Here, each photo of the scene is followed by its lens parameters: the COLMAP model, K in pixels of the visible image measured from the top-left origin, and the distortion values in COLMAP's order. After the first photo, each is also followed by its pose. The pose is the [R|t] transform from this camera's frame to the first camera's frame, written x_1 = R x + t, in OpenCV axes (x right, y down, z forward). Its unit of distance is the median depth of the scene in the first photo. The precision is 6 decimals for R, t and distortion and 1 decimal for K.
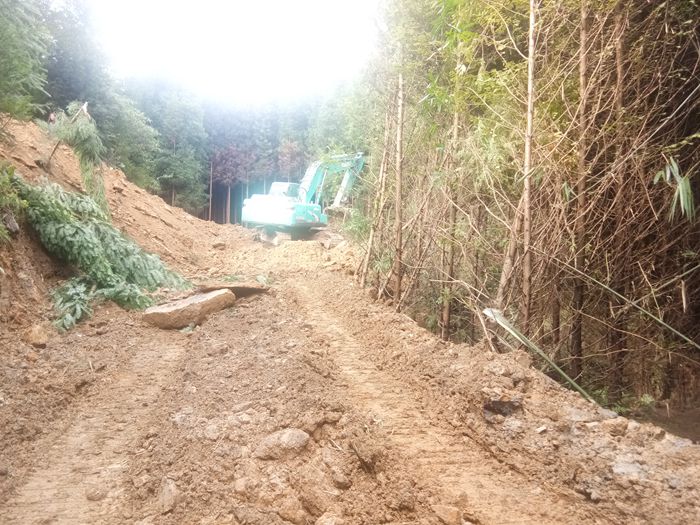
lens RADIAL K [[542.2, 0, 347.3], [0, 542.2, 278.8], [0, 0, 1]] dist [0.086470, -0.098060]
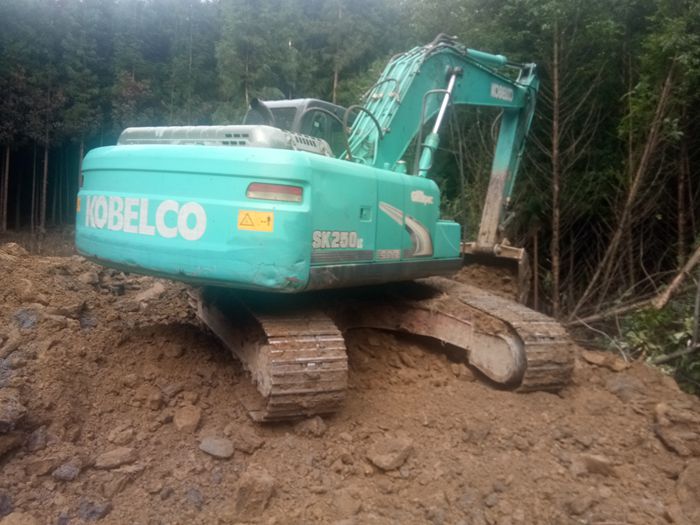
lens RADIAL K [[542.2, 0, 347.3], [0, 542.2, 278.8], [0, 0, 1]] dist [0.086470, -0.098060]
pose [[0.940136, 0.026657, 0.339755, -0.097853], [-0.026412, 0.999637, -0.005344, -0.053279], [-0.339774, -0.003949, 0.940499, 0.437529]]
